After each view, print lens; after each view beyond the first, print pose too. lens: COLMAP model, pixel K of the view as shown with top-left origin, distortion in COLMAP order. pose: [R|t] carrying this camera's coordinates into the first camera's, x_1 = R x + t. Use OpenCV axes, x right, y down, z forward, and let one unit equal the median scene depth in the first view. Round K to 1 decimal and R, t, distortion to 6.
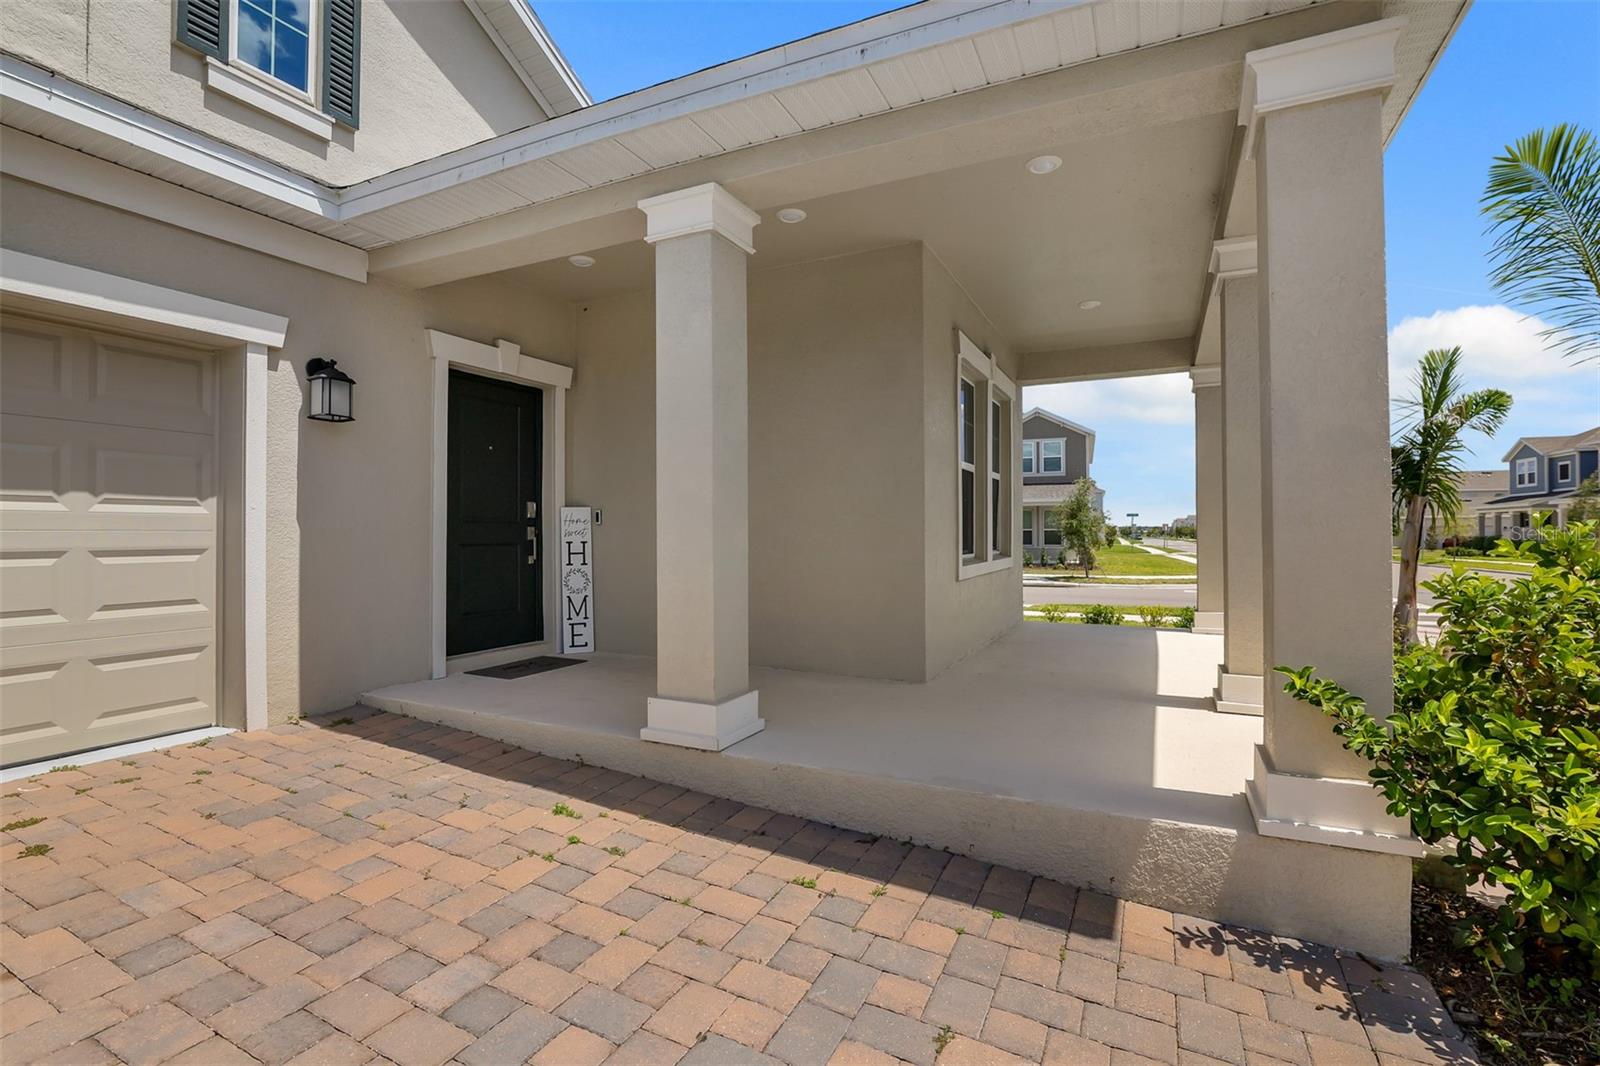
lens RADIAL K [[752.0, 0, 800.0], [0, 752.0, 533.0], [0, 0, 1]] dist [-0.019364, 0.000033]
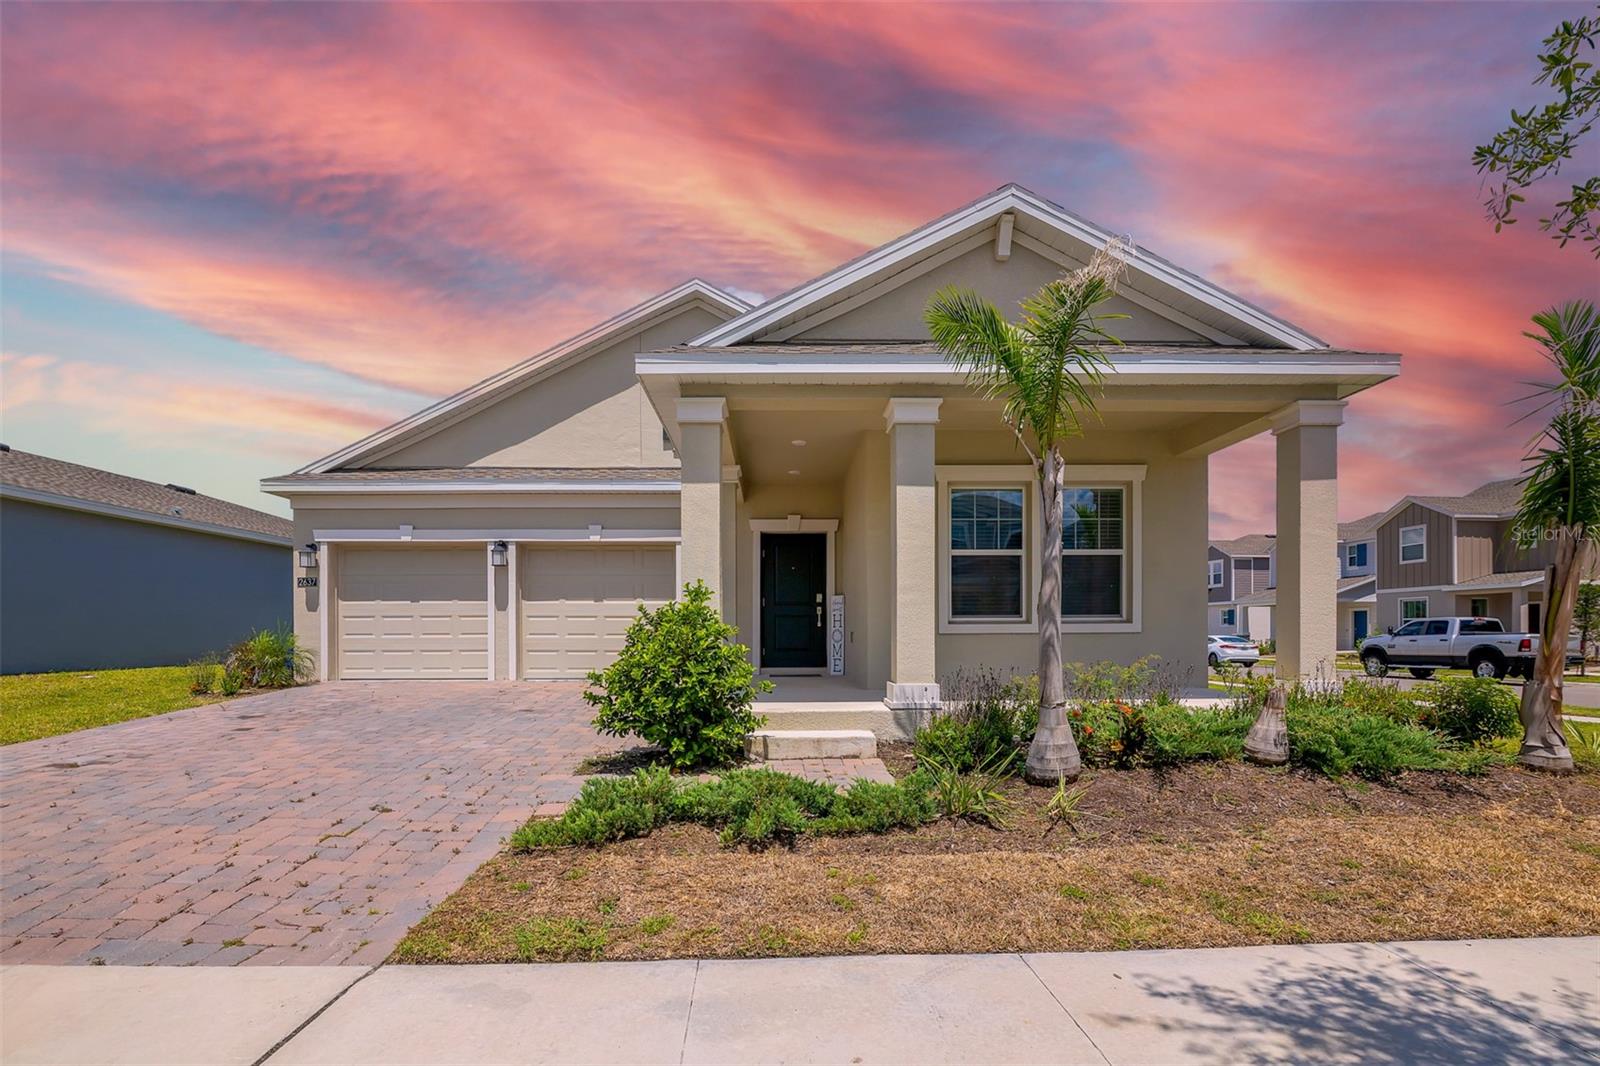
lens RADIAL K [[755.0, 0, 797.5], [0, 755.0, 636.9], [0, 0, 1]] dist [-0.003010, -0.000139]
pose [[0.477010, 0.007239, -0.878868, 1.813008], [0.001248, 0.999959, 0.008913, 0.071550], [0.878897, -0.005348, 0.476982, 0.058219]]
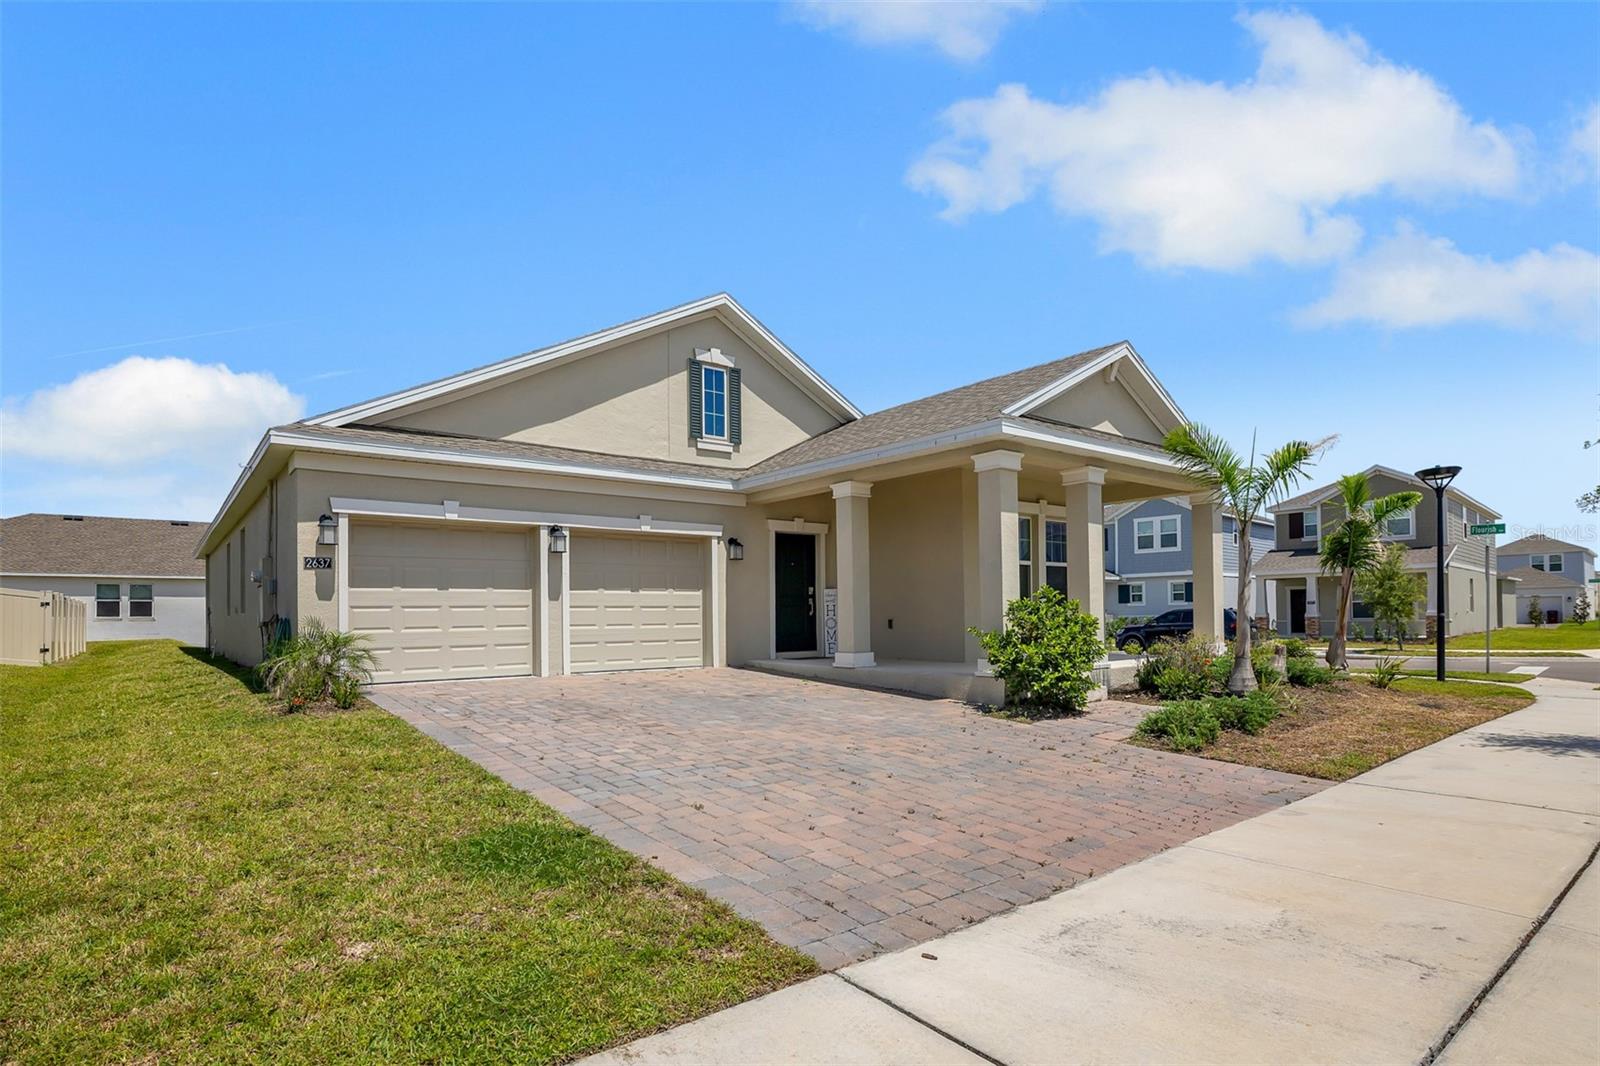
lens RADIAL K [[807.1, 0, 799.2], [0, 807.1, 618.9], [0, 0, 1]] dist [0.002617, 0.000113]
pose [[0.909140, -0.008610, -0.416402, 0.830989], [0.010605, 0.999941, 0.002477, 0.064227], [0.416356, -0.006668, 0.909177, -1.626494]]
